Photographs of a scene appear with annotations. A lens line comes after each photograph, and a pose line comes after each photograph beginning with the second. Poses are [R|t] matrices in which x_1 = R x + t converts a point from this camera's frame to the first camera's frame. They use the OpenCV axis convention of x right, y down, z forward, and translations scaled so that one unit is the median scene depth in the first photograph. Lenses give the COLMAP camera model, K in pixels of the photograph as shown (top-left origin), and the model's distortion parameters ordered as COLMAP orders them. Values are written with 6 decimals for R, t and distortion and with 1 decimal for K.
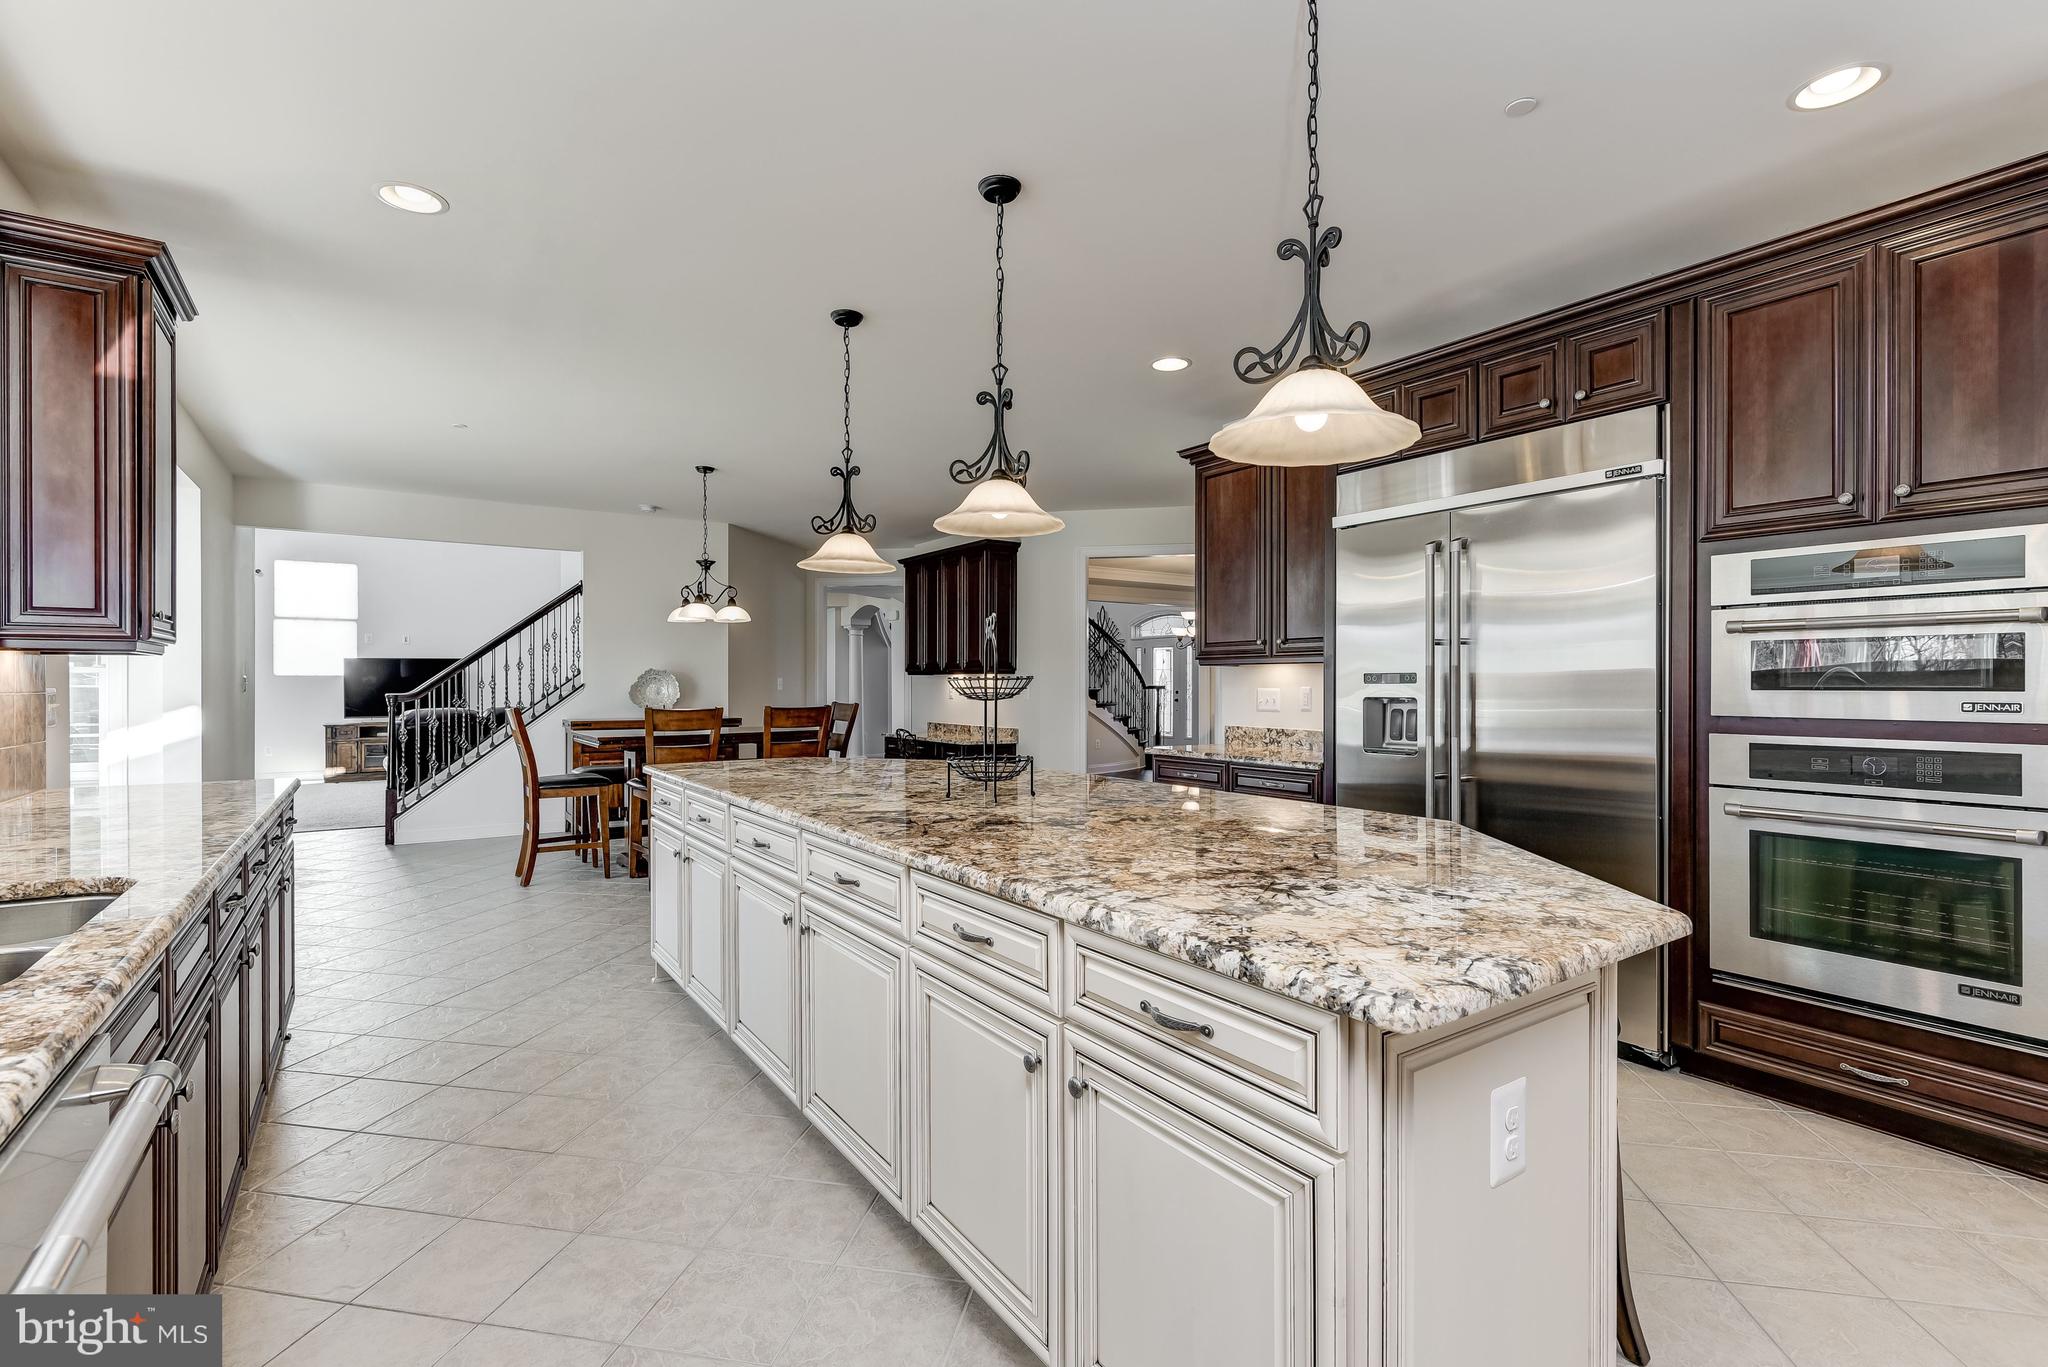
lens RADIAL K [[916.1, 0, 1009.2], [0, 916.1, 684.8], [0, 0, 1]] dist [-0.001478, -0.000042]
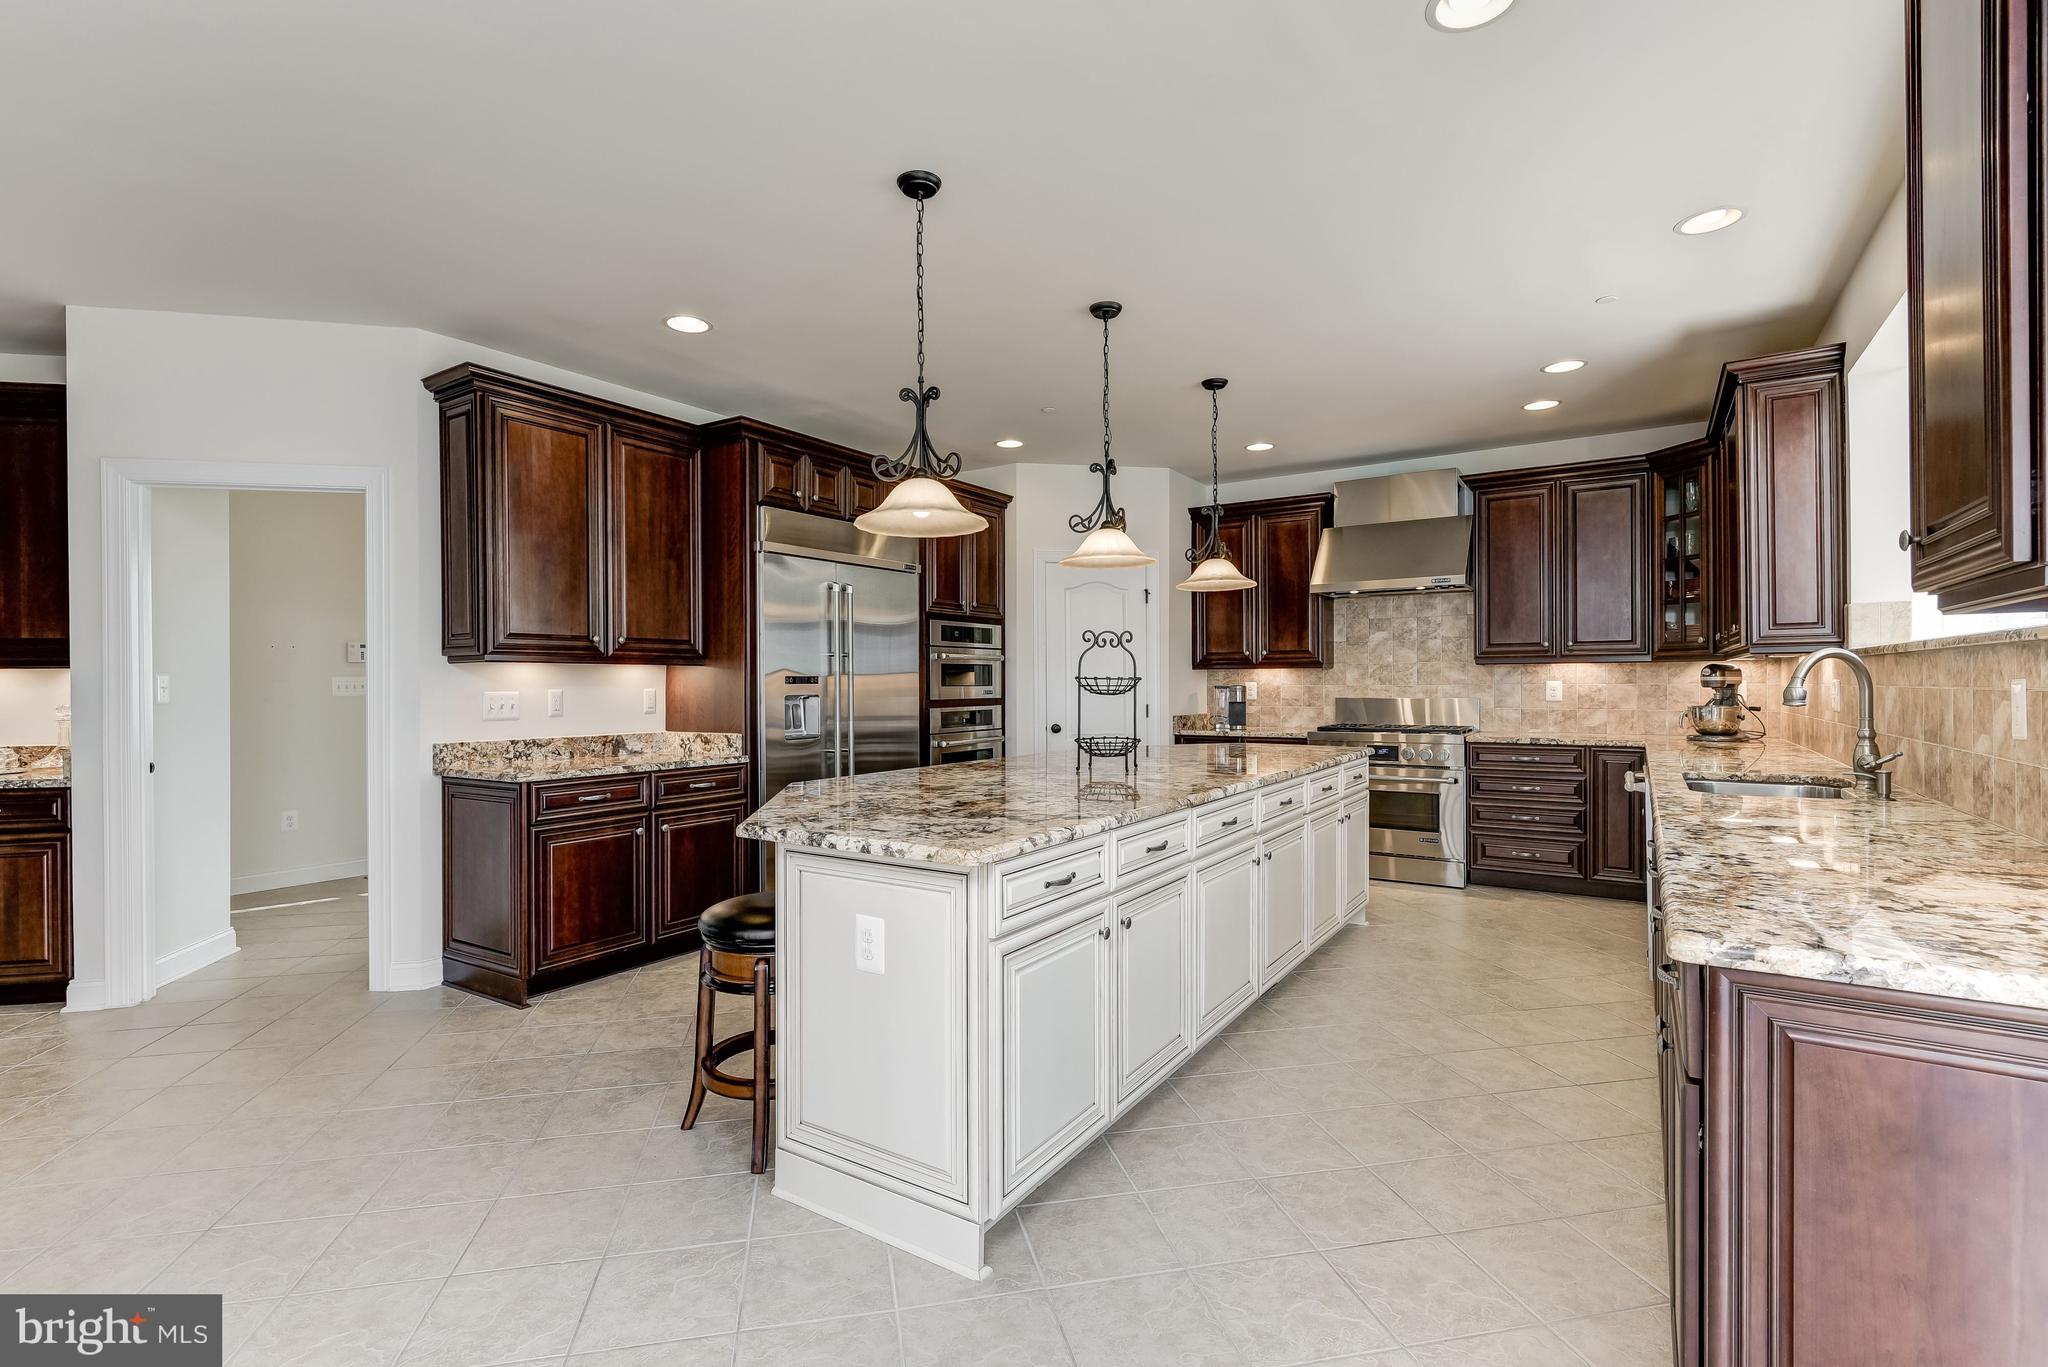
lens RADIAL K [[947.0, 0, 1021.6], [0, 947.0, 680.1], [0, 0, 1]] dist [0.018879, -0.008307]
pose [[-0.390082, 0.003577, 0.920773, -0.910133], [0.006024, 0.999981, -0.001333, -0.003050], [-0.920760, 0.005027, -0.390096, 1.226955]]
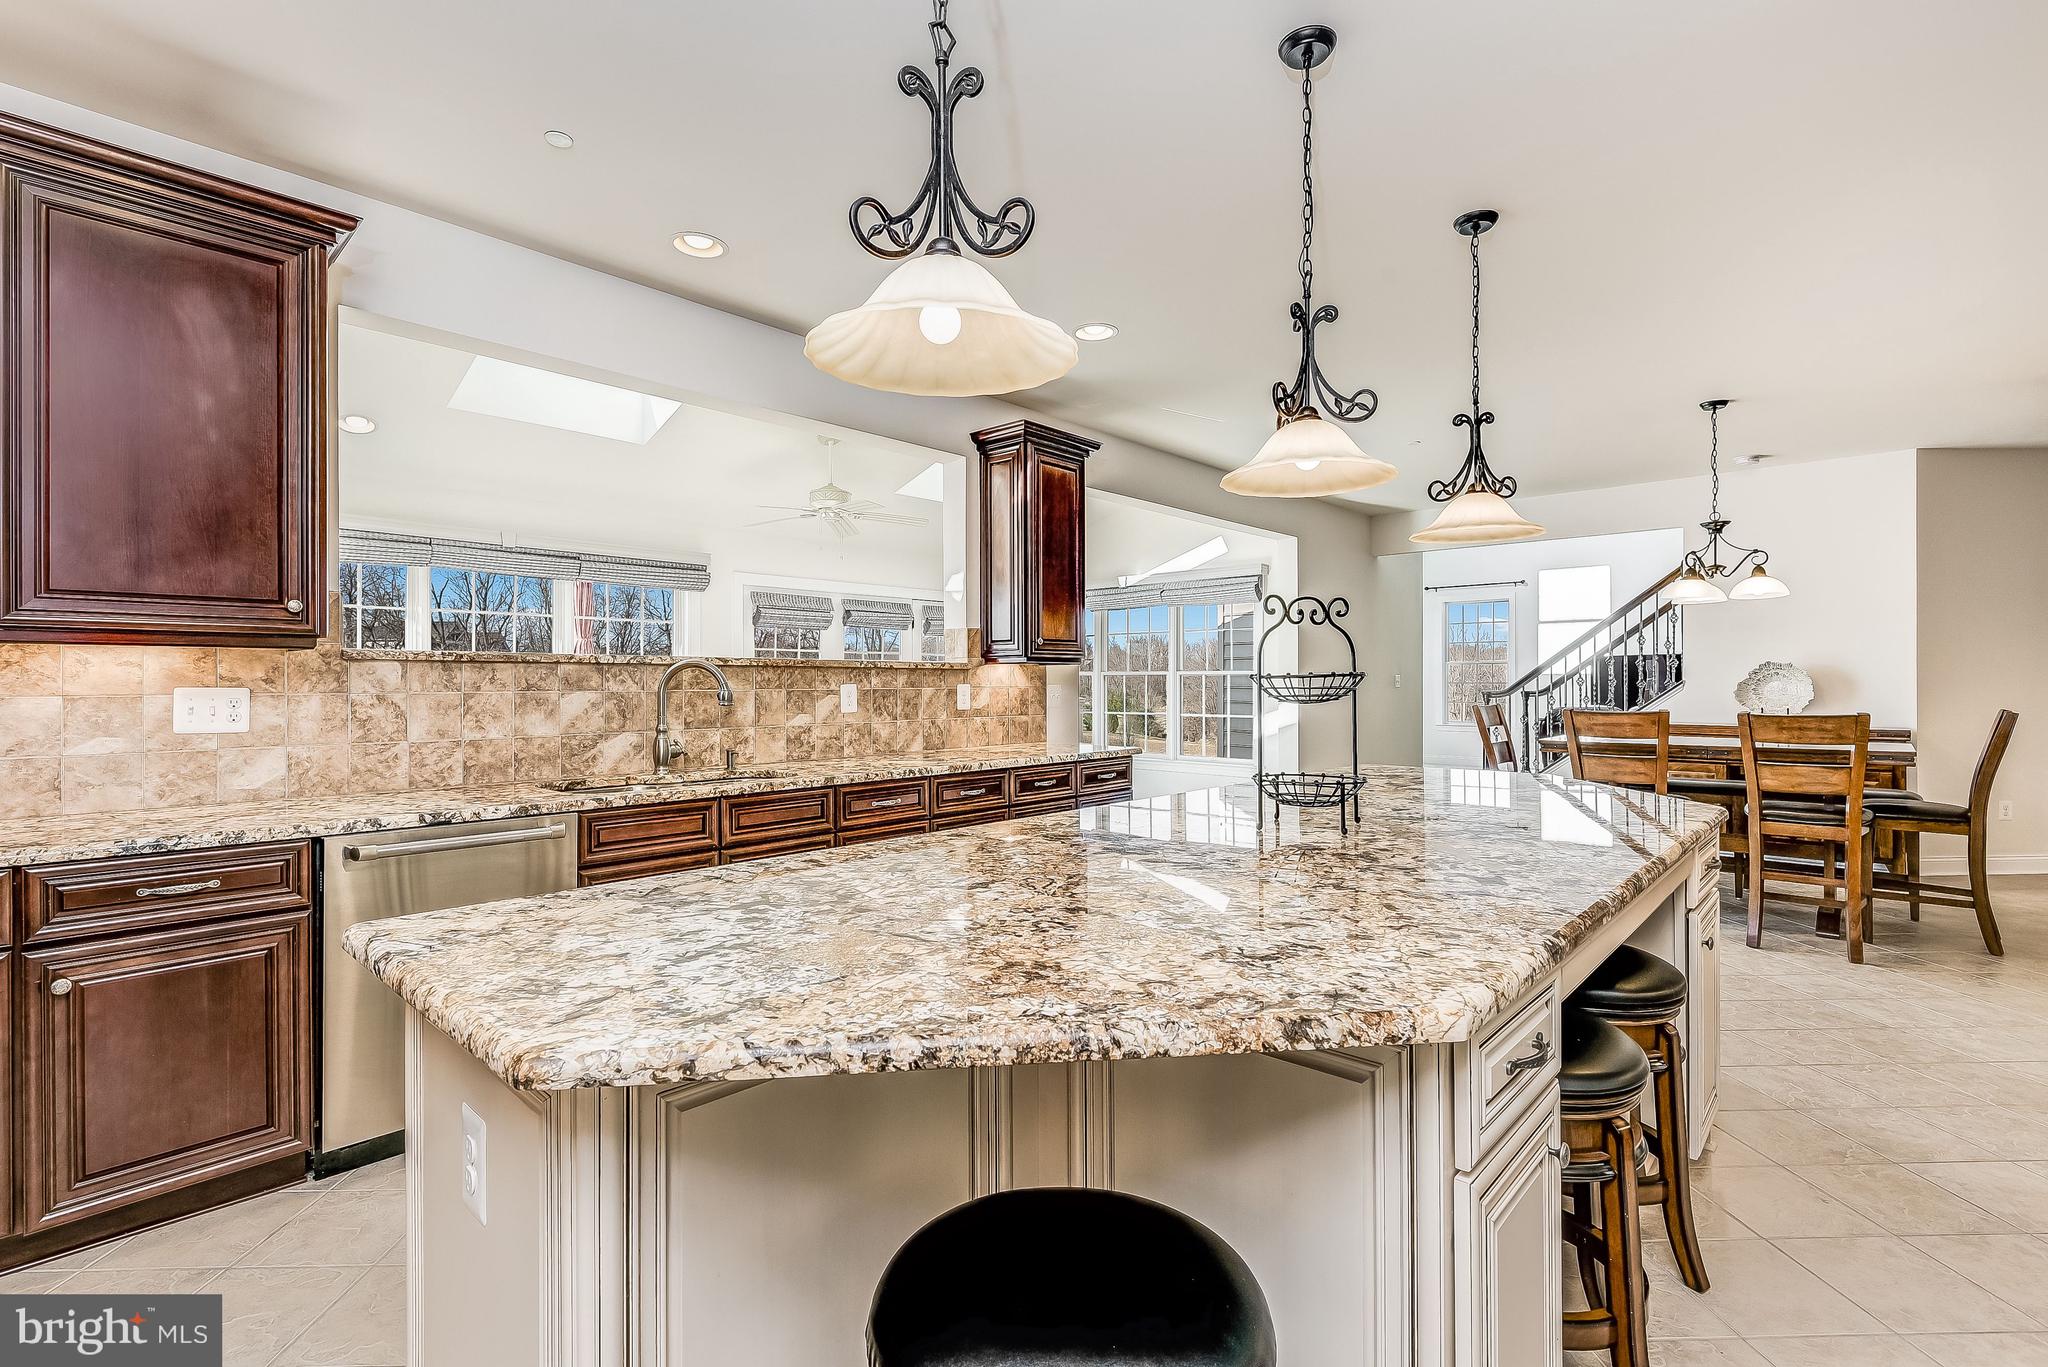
lens RADIAL K [[916.1, 0, 1009.2], [0, 916.1, 684.8], [0, 0, 1]] dist [-0.001478, -0.000042]
pose [[0.222785, 0.003173, -0.974862, 0.510086], [0.000723, 0.999994, 0.003420, -0.002121], [0.974867, -0.001467, 0.222782, 0.429148]]
